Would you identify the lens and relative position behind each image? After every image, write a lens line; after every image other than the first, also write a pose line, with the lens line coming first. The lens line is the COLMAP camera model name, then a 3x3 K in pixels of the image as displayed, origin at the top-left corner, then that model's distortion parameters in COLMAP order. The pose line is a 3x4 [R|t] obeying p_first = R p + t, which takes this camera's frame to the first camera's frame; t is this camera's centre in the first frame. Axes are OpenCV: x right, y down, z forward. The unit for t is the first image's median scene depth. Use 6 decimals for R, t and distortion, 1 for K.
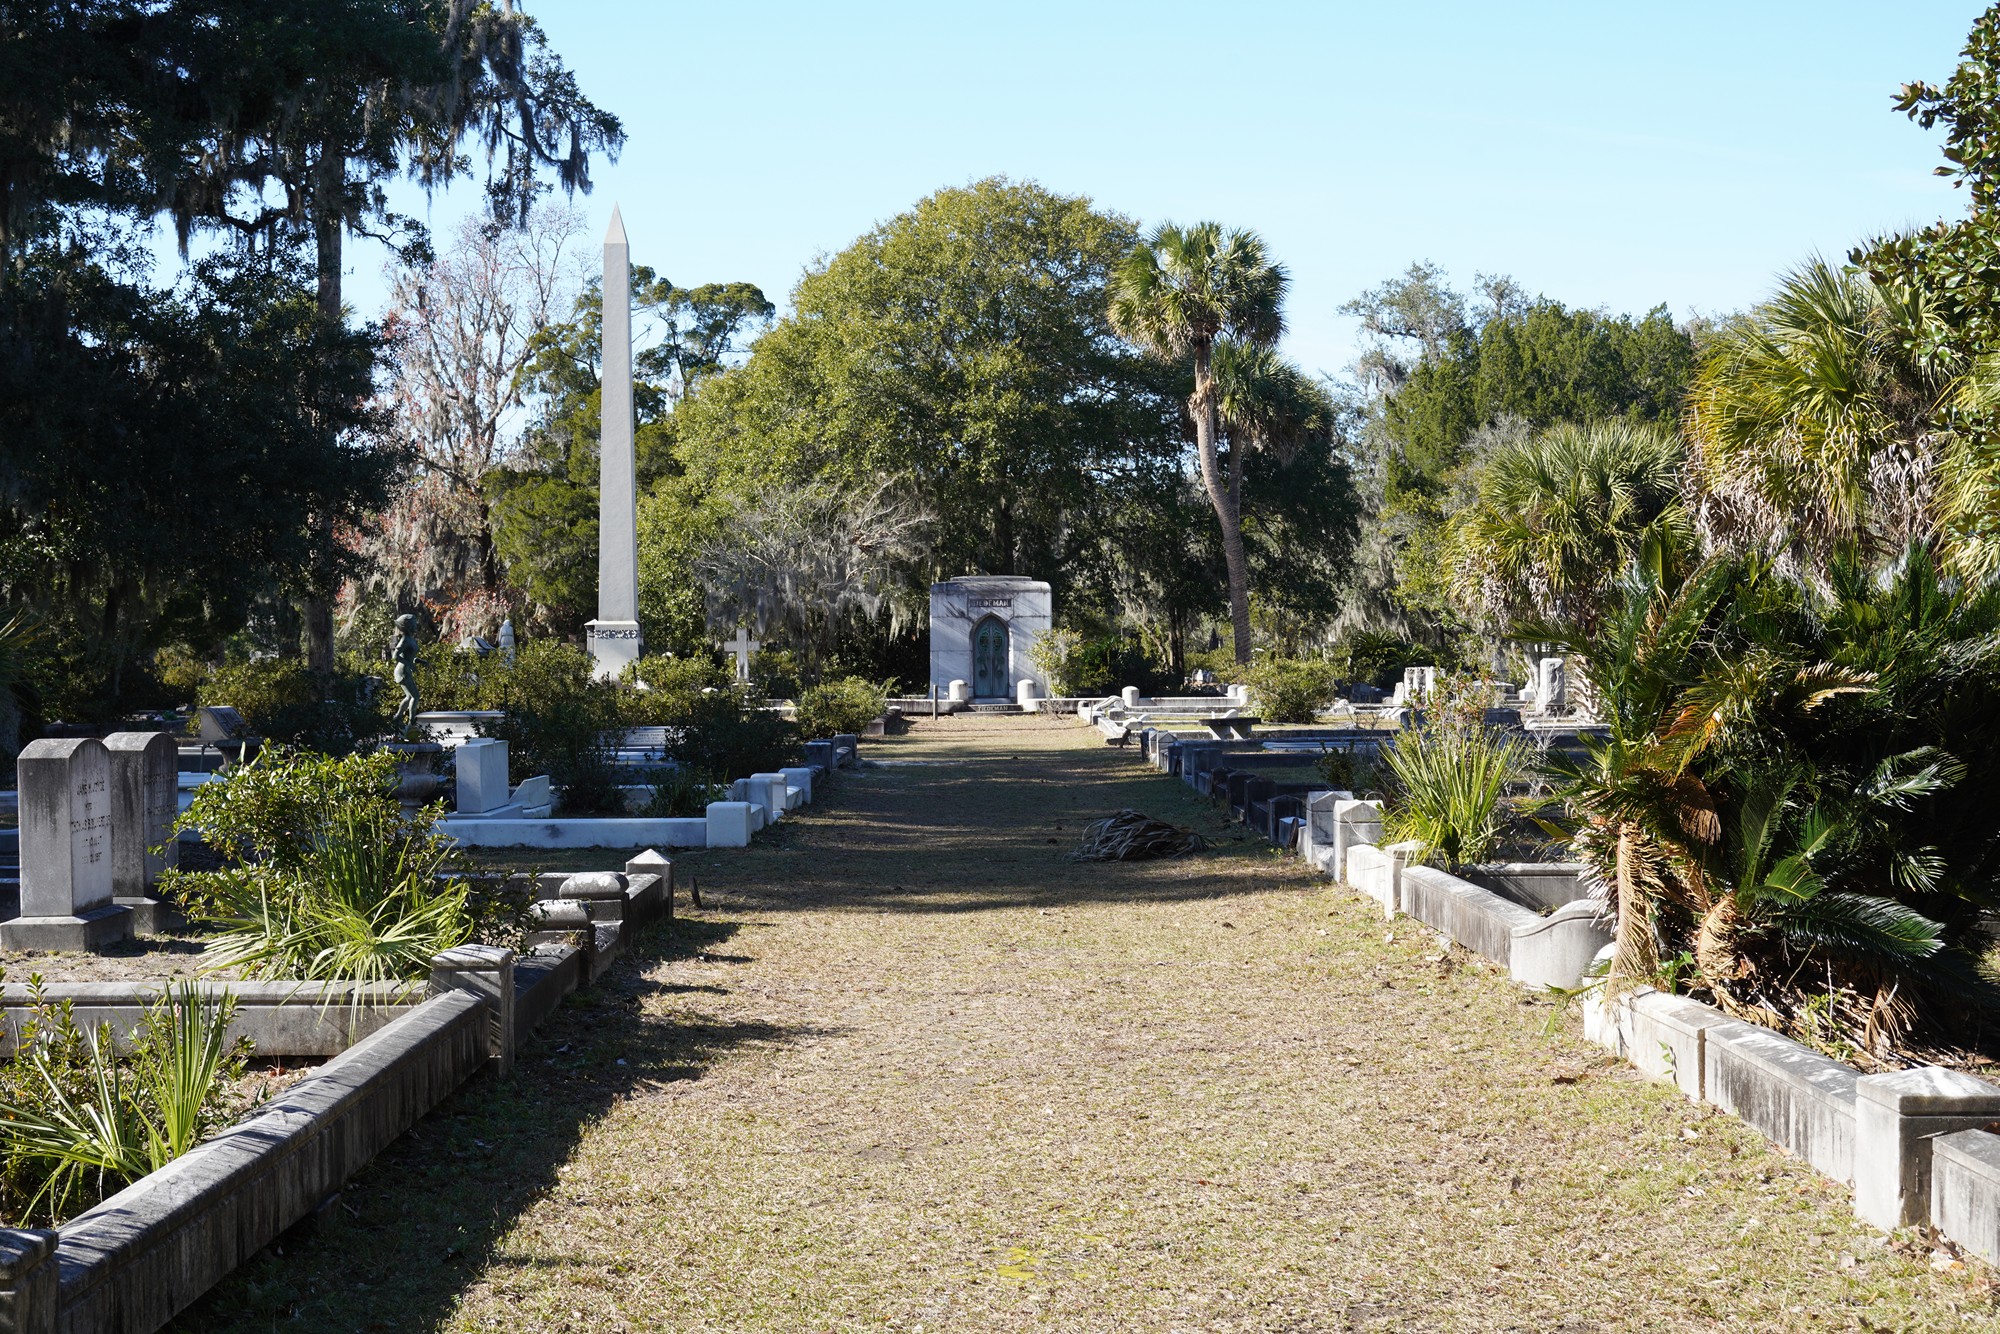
lens RADIAL K [[2803.6, 0, 997.6], [0, 2803.6, 675.2], [0, 0, 1]] dist [-0.016057, 0.000000]
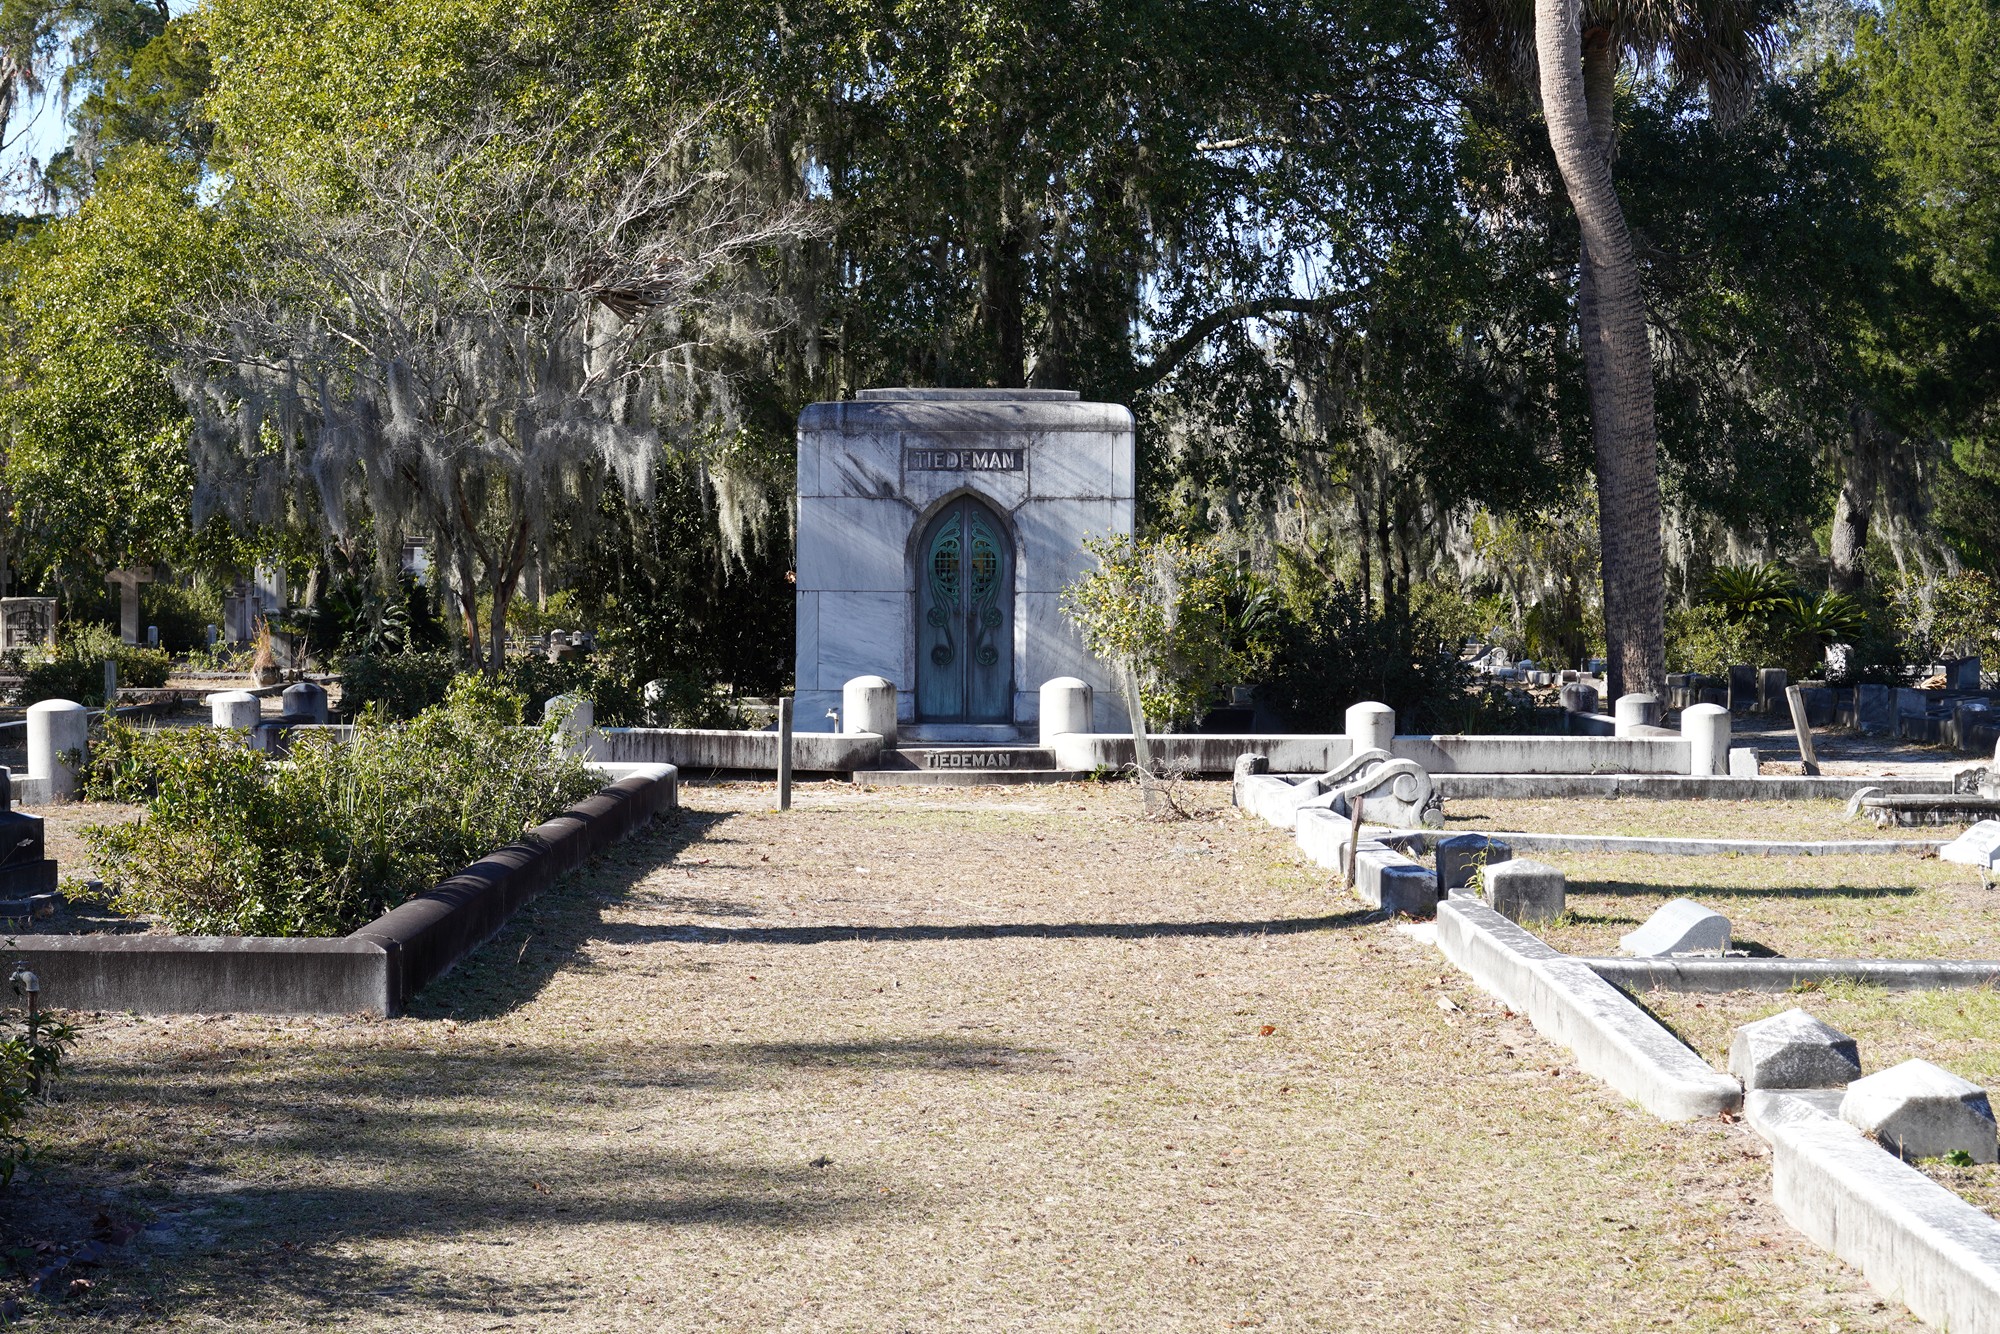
lens RADIAL K [[3458.2, 0, 999.9], [0, 3458.2, 666.0], [0, 0, 1]] dist [-0.005767, 0.000000]
pose [[0.999897, 0.013989, 0.003290, 0.000686], [-0.014008, 0.999885, 0.005800, -0.002059], [-0.003209, -0.005846, 0.999978, 0.558575]]
